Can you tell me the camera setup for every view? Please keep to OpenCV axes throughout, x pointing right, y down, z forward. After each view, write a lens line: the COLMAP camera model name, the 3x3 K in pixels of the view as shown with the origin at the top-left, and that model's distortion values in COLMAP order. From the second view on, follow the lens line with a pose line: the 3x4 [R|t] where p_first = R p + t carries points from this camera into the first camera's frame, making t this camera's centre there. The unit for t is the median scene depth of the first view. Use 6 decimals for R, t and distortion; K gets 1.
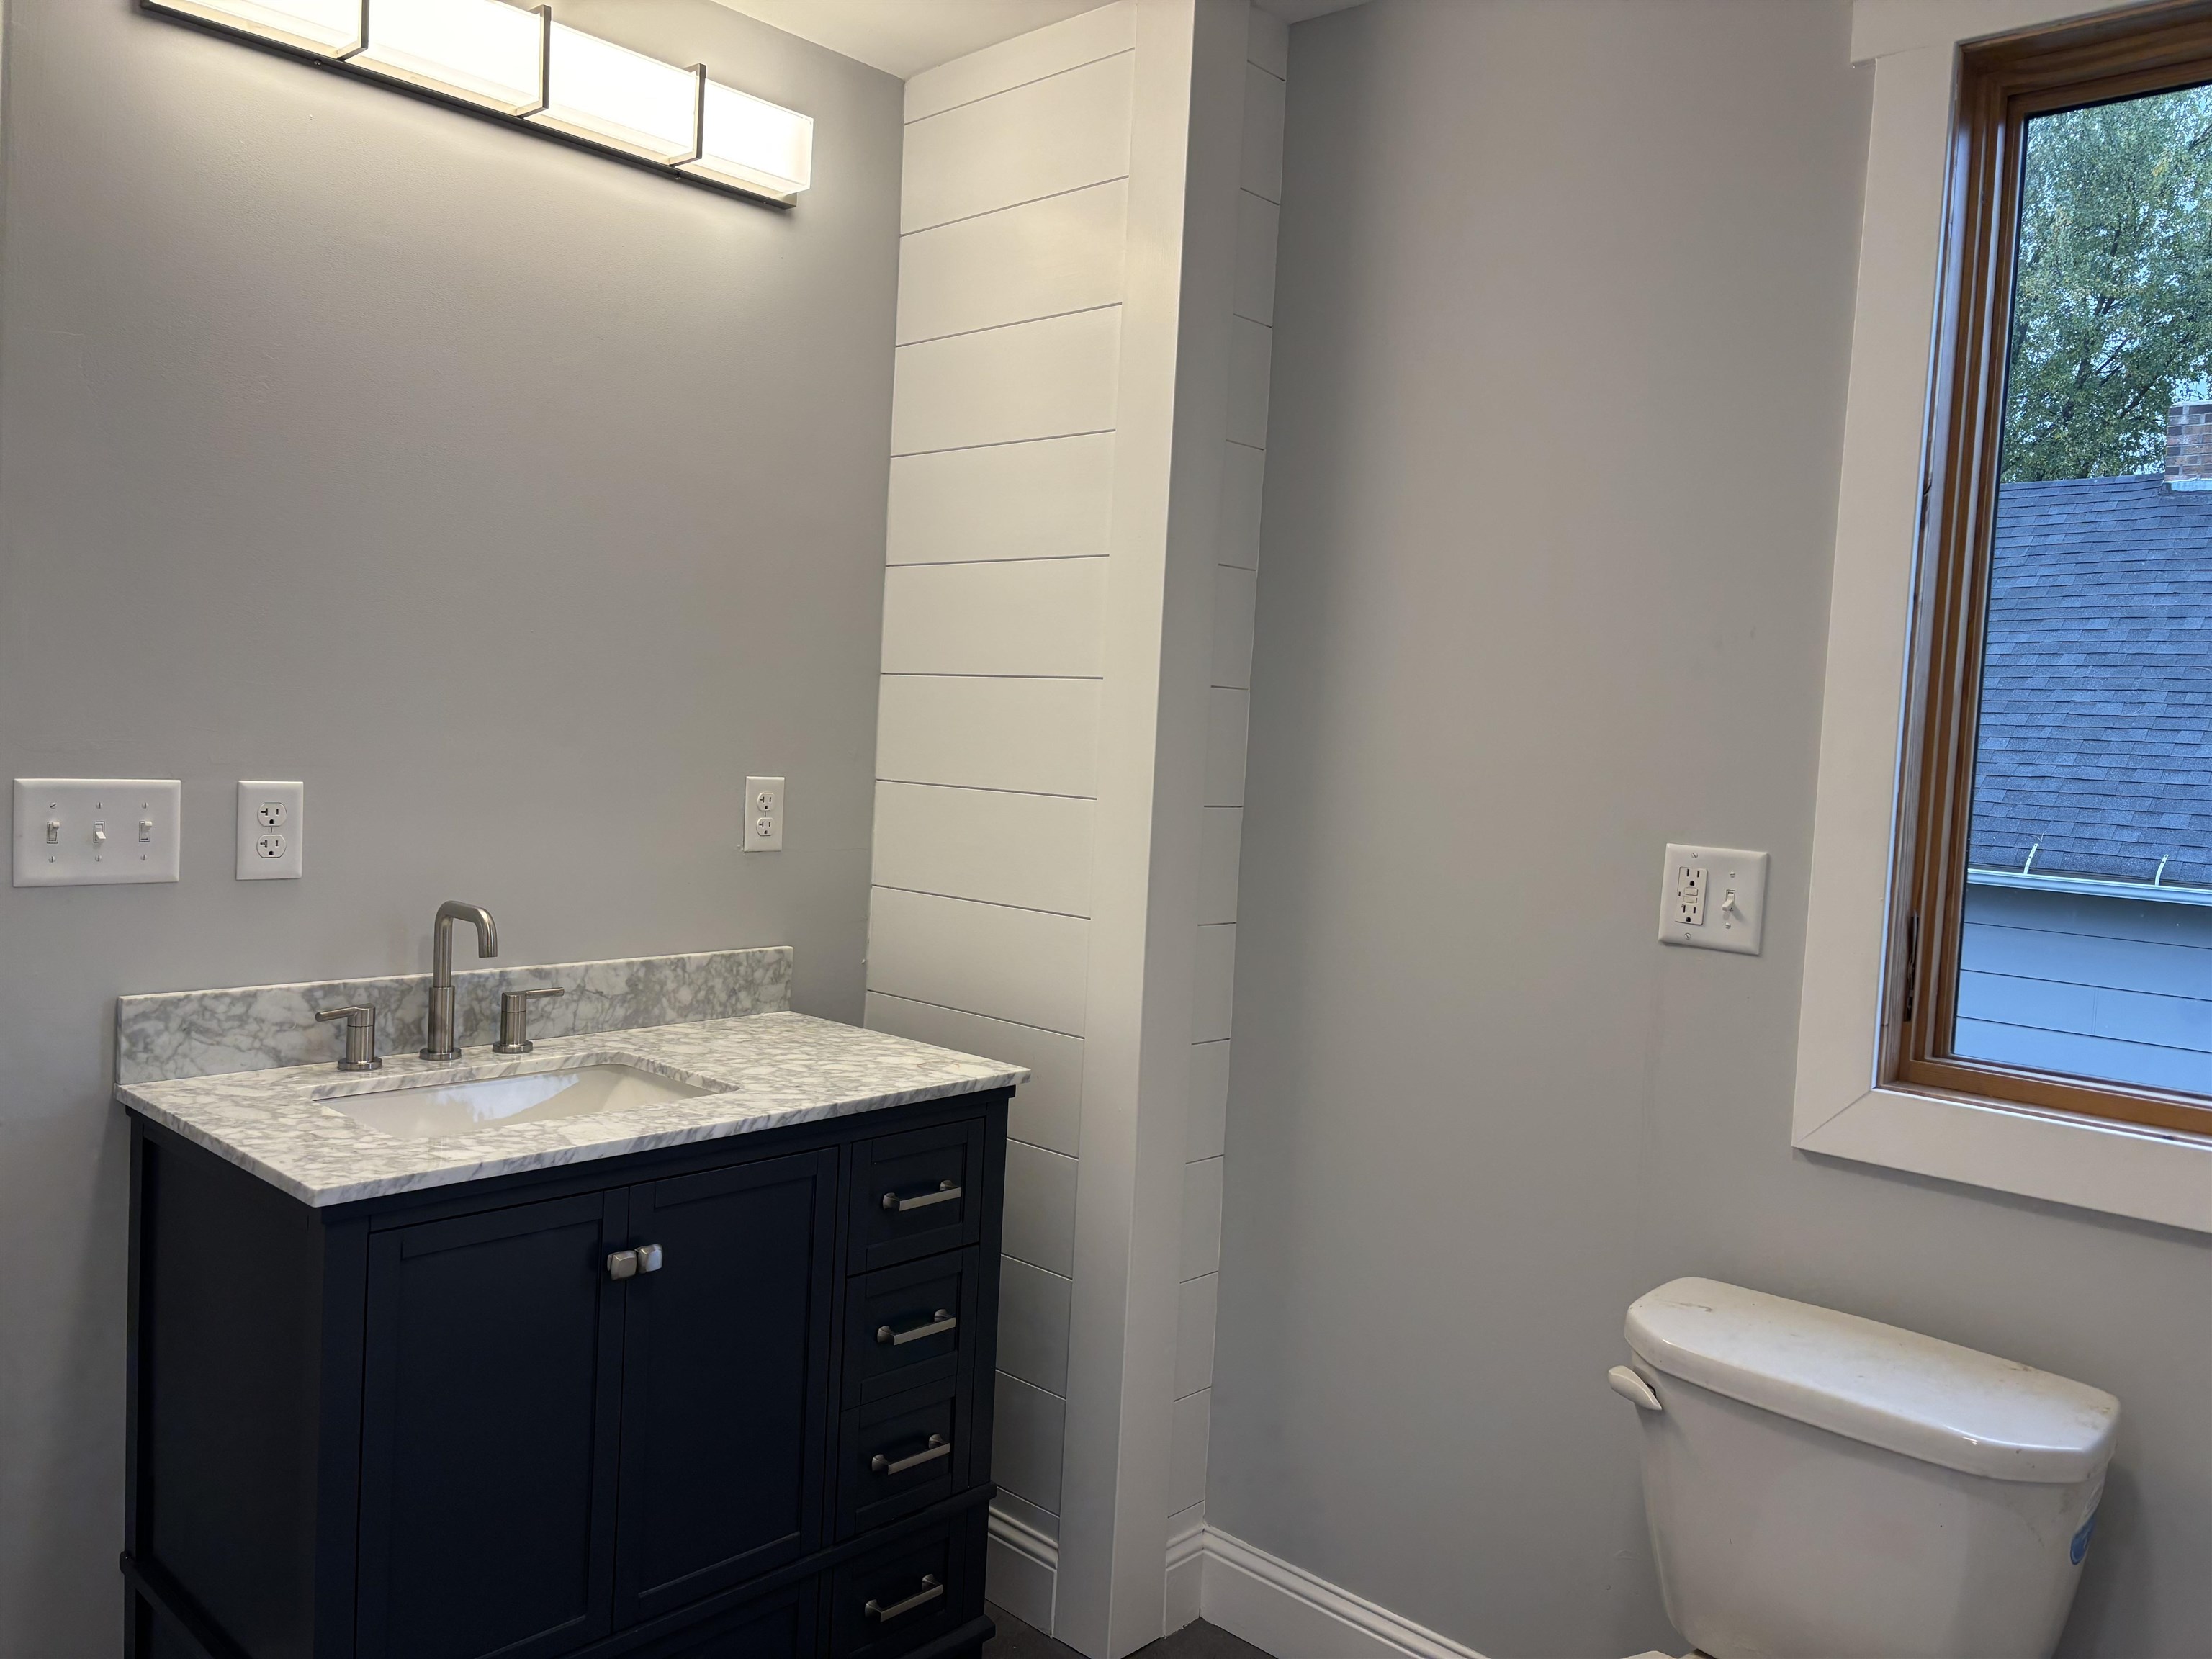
lens RADIAL K [[1670.5, 0, 1106.0], [0, 1670.5, 829.5], [0, 0, 1]] dist [0.041641, -0.046368]
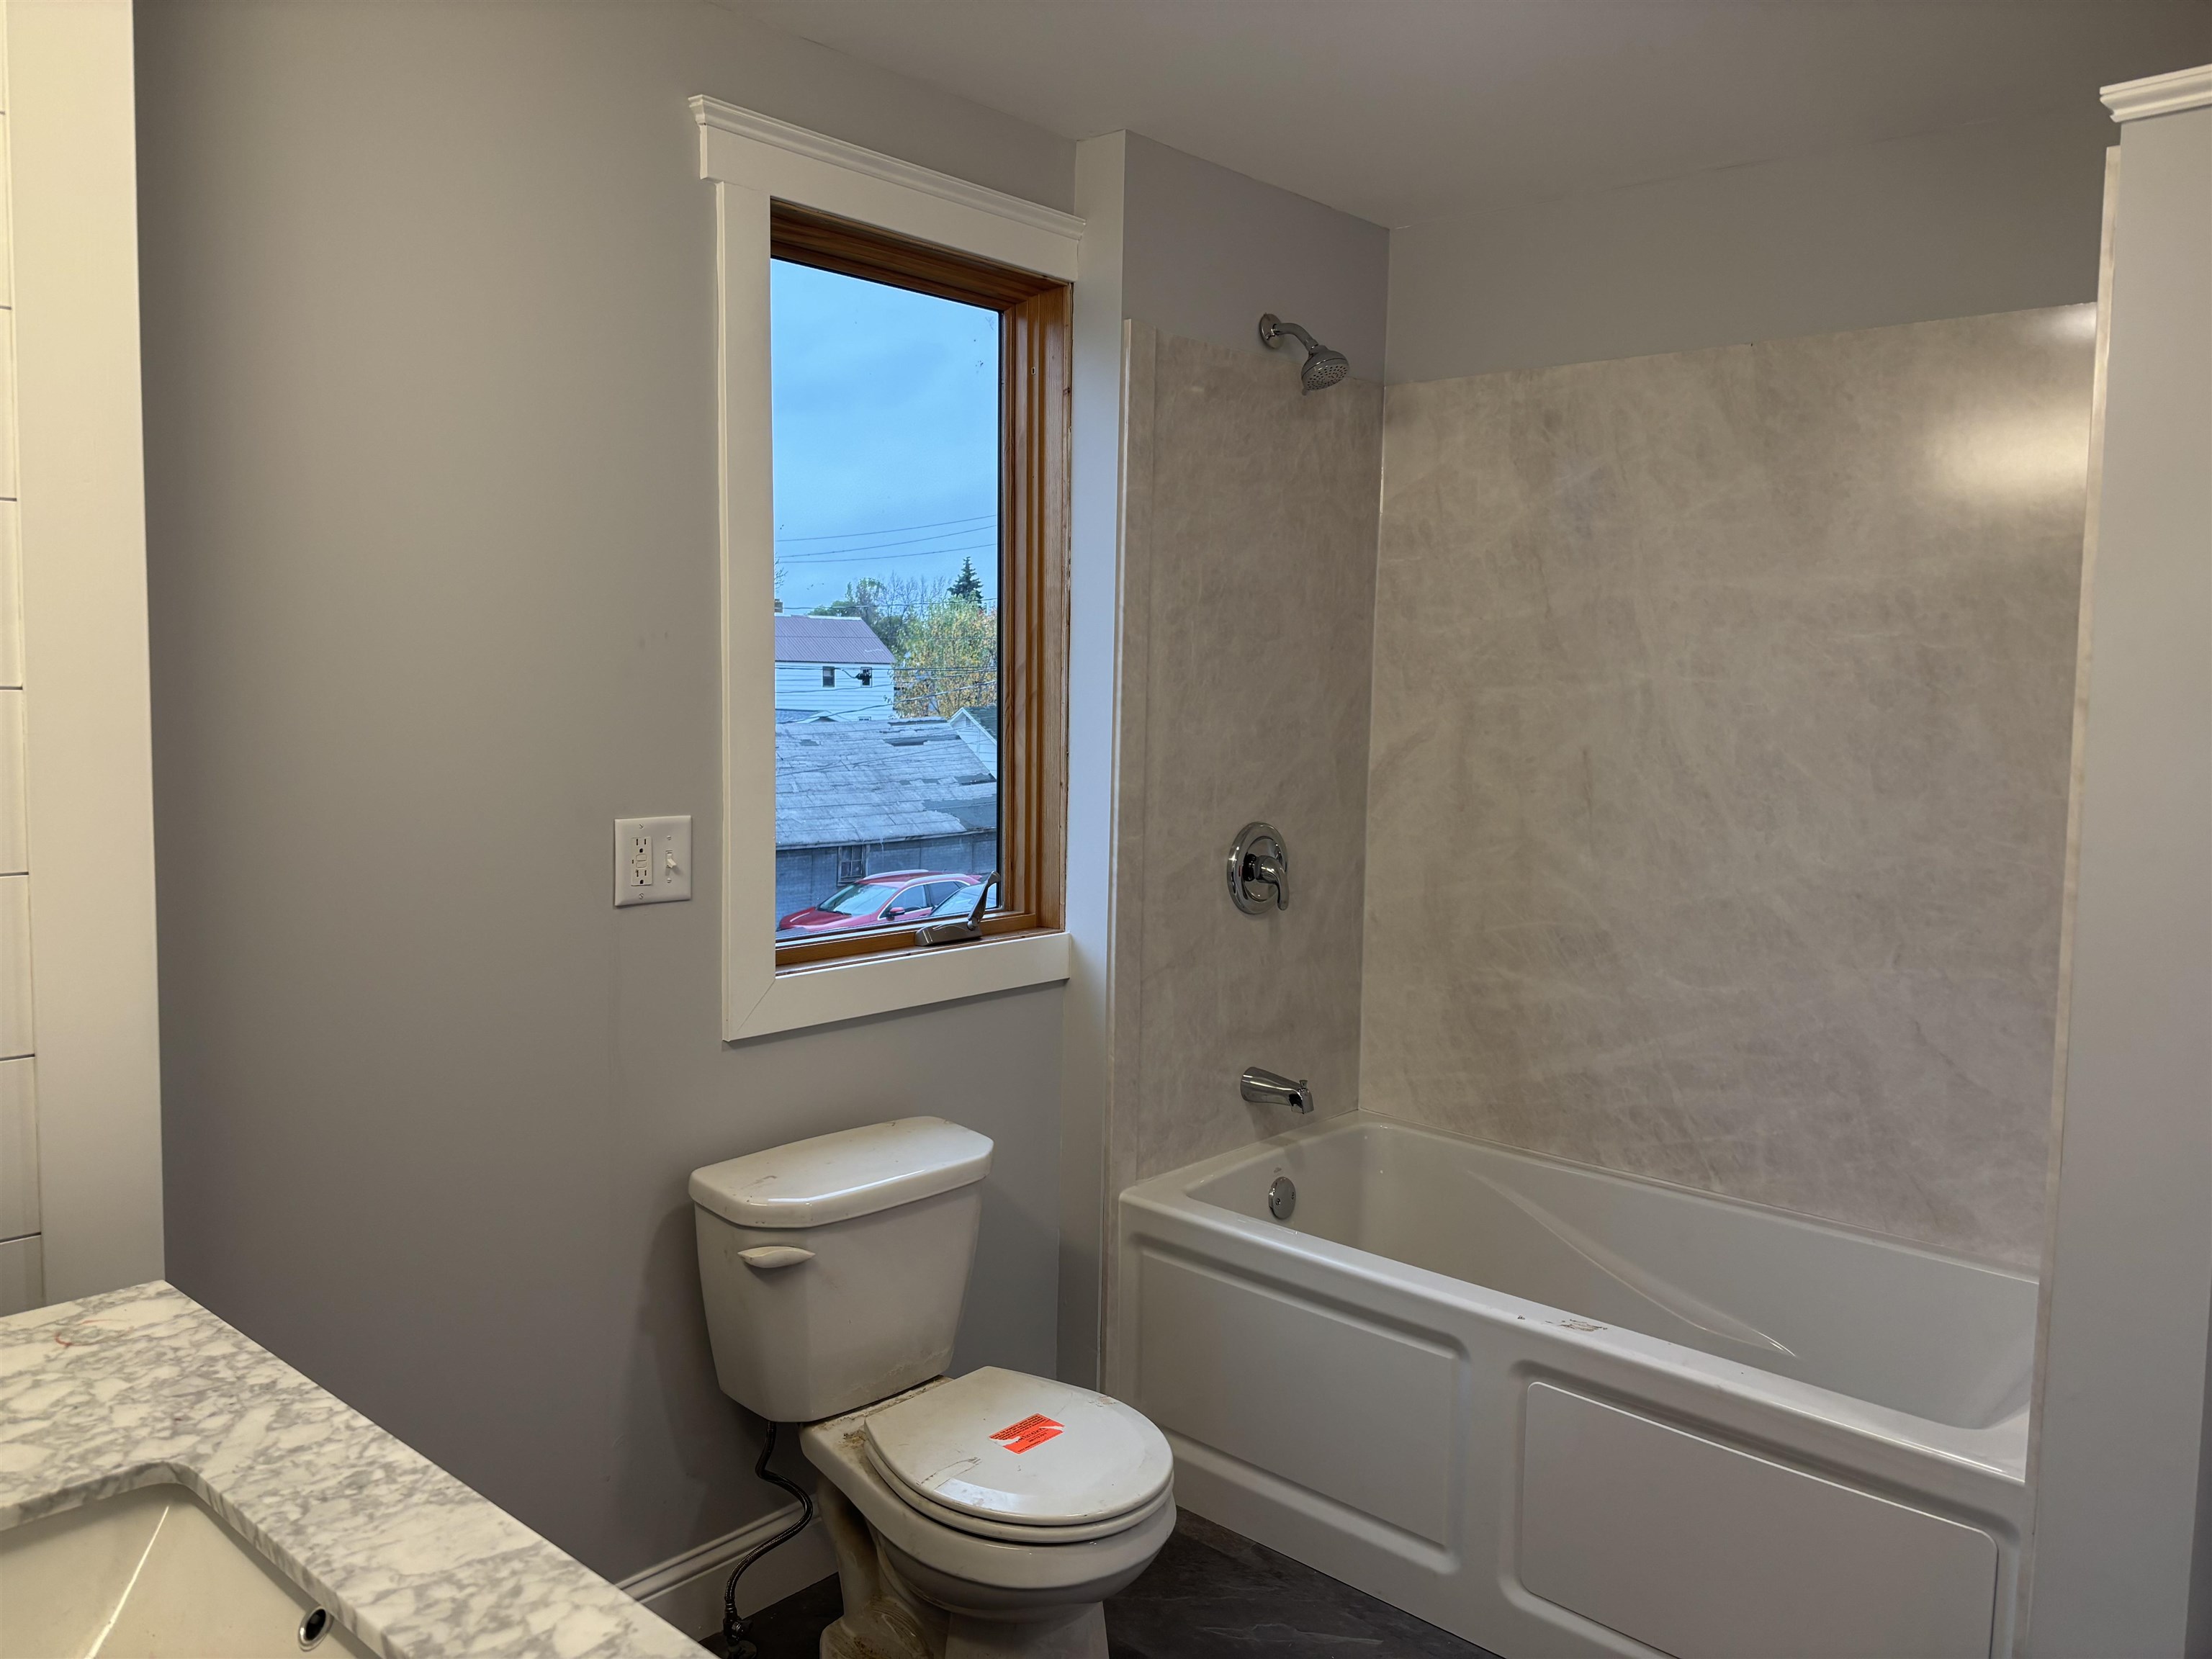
lens RADIAL K [[1647.9, 0, 1112.8], [0, 1647.9, 817.8], [0, 0, 1]] dist [0.048285, -0.054082]
pose [[-0.022735, -0.137073, 0.990300, -0.806169], [0.041780, 0.989560, 0.137930, -0.137727], [-0.998868, 0.044510, -0.016771, 0.711535]]
